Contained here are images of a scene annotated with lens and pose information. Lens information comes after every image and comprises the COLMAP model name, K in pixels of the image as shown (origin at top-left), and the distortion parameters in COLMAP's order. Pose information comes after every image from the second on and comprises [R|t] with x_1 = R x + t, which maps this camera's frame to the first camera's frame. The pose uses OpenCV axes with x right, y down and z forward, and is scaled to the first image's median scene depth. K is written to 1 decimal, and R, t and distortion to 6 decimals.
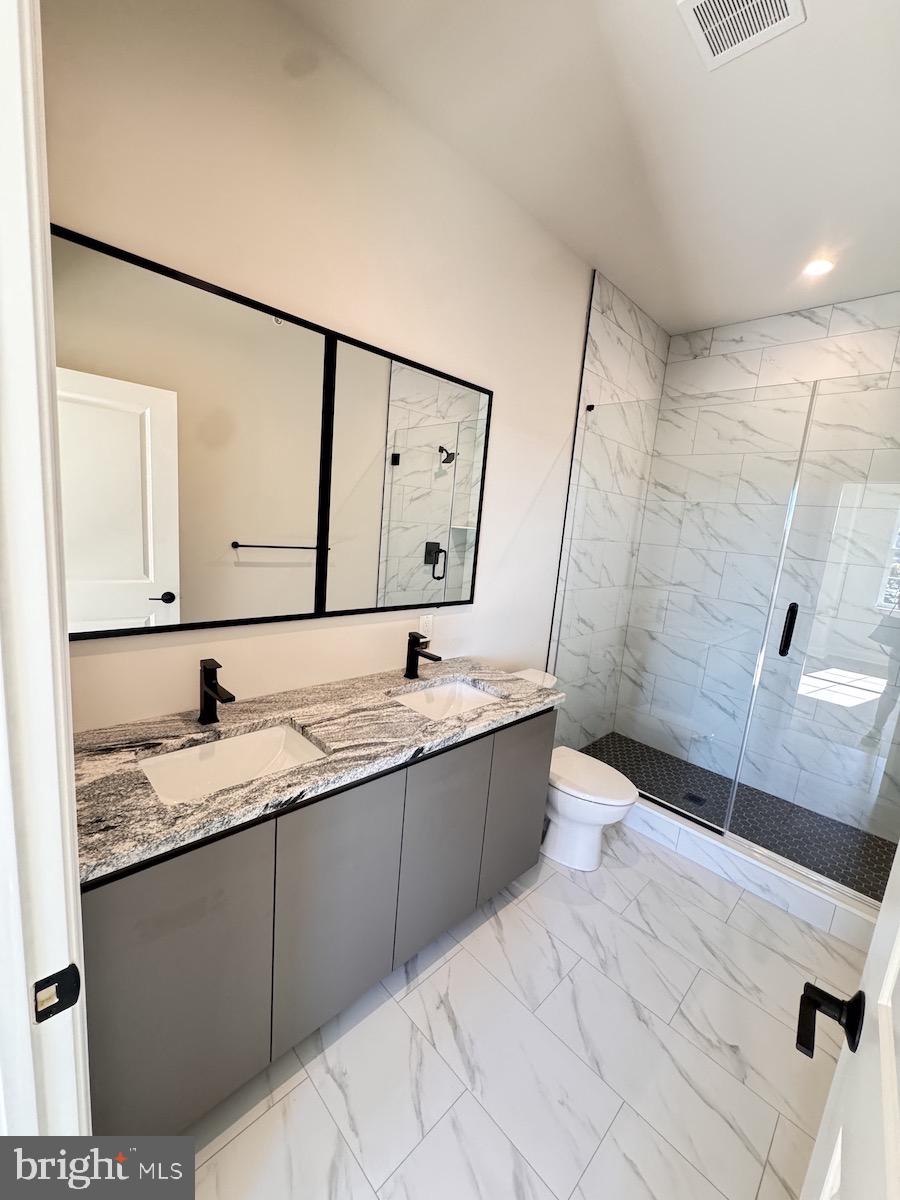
lens RADIAL K [[477.8, 0, 448.3], [0, 477.8, 602.4], [0, 0, 1]] dist [-0.003043, 0.000247]
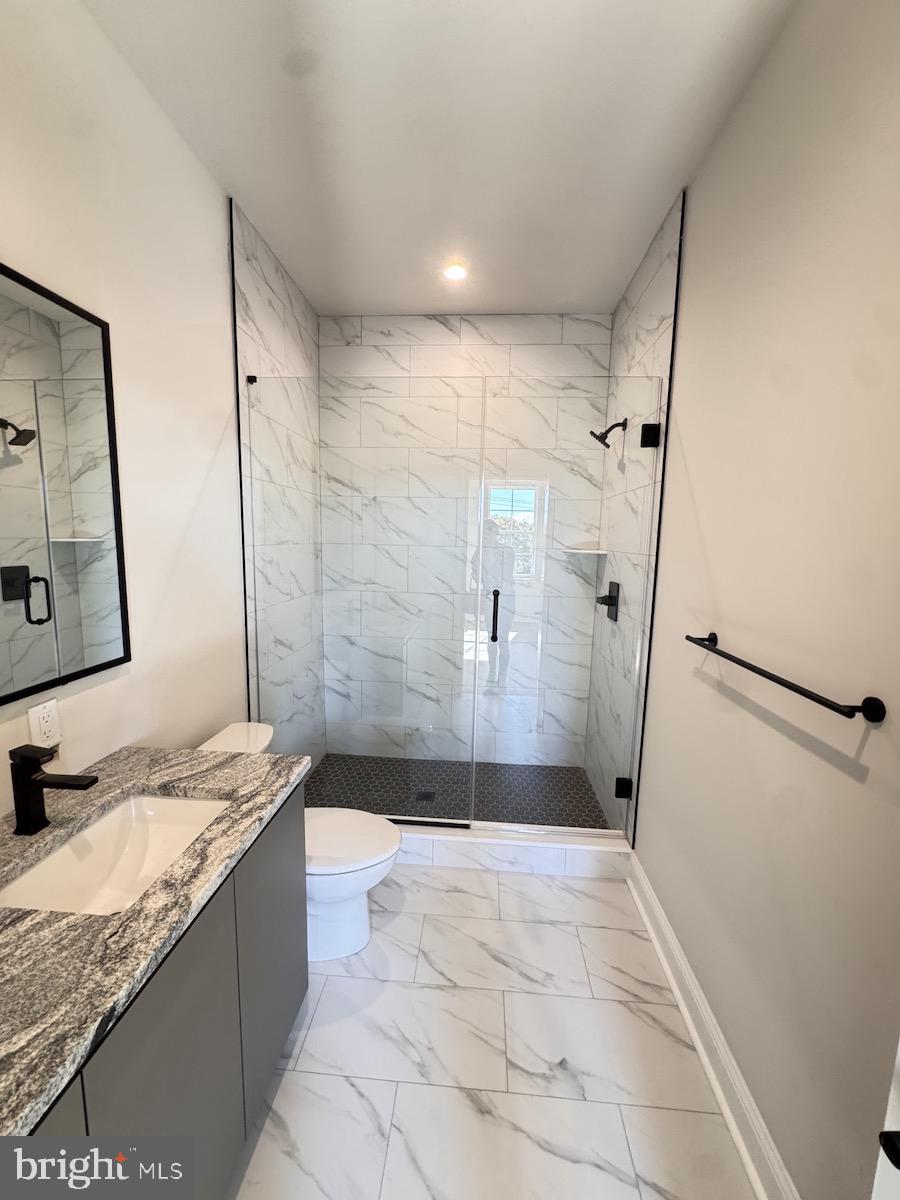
lens RADIAL K [[477.8, 0, 448.8], [0, 477.8, 599.4], [0, 0, 1]] dist [-0.003043, 0.000247]
pose [[0.748874, -0.154965, 0.644339, -0.023442], [0.157089, 0.986075, 0.054579, -0.038733], [-0.643825, 0.060346, 0.762790, 0.202354]]
